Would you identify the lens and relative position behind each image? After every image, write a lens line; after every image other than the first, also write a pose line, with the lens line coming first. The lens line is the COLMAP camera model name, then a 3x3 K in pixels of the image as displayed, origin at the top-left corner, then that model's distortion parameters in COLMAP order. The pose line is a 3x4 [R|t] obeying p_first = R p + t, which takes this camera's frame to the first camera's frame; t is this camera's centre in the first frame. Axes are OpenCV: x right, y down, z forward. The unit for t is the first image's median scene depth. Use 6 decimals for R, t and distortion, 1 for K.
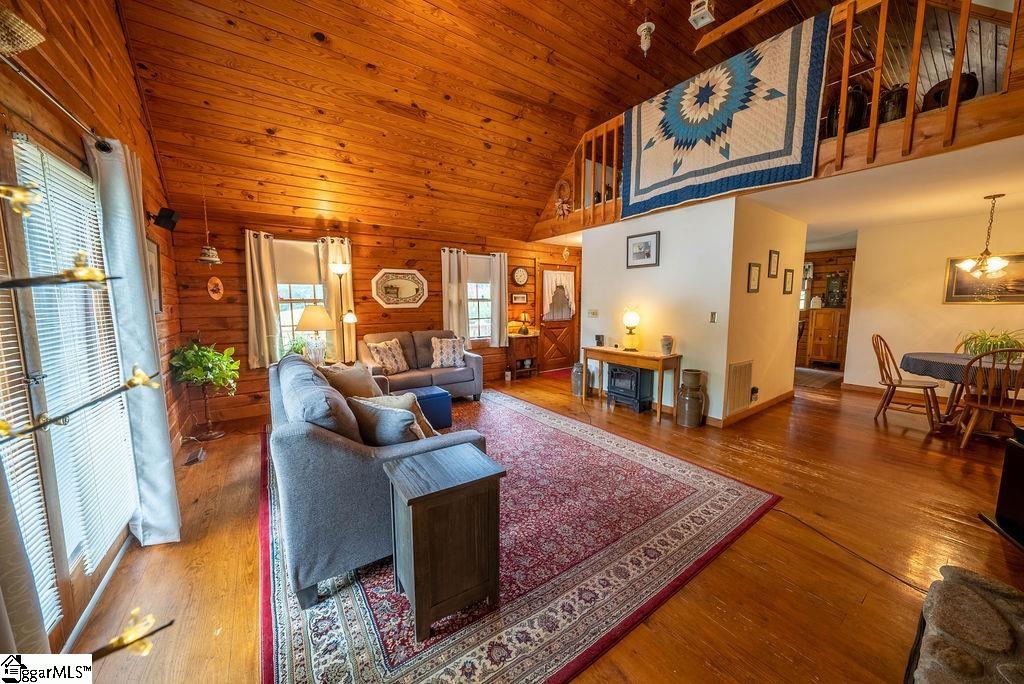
lens RADIAL K [[357.8, 0, 508.4], [0, 357.8, 341.0], [0, 0, 1]] dist [-0.020049, 0.001264]
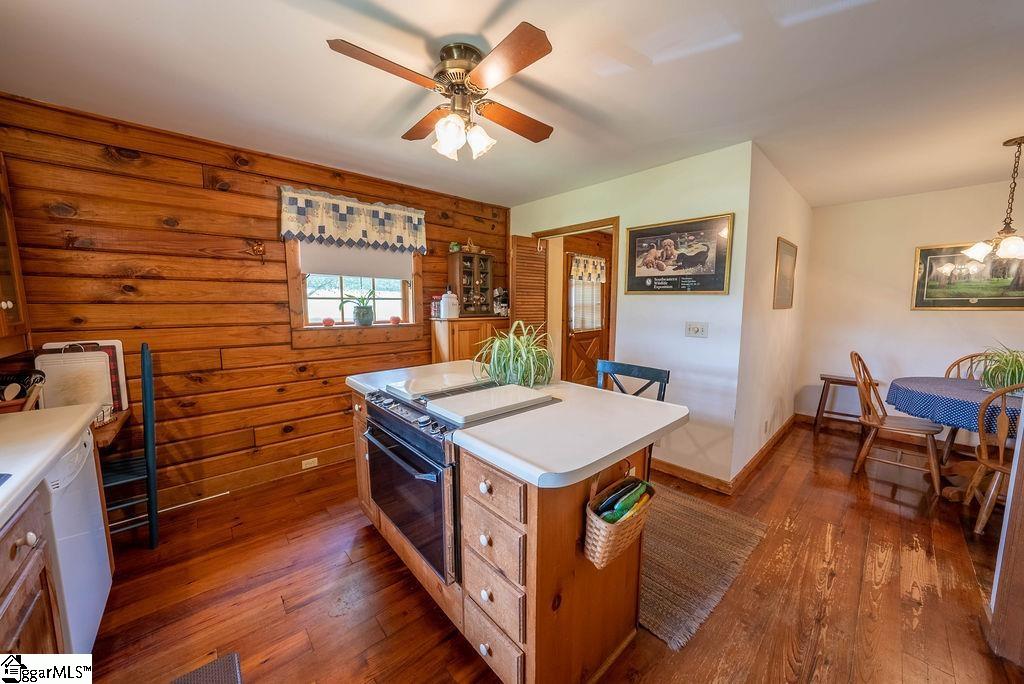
lens RADIAL K [[357.8, 0, 505.5], [0, 357.8, 341.5], [0, 0, 1]] dist [-0.020049, 0.001264]
pose [[-0.130936, -0.099204, 0.986415, 0.719718], [0.105914, 0.987887, 0.113411, -0.188468], [-0.985717, 0.119325, -0.118842, 1.709187]]
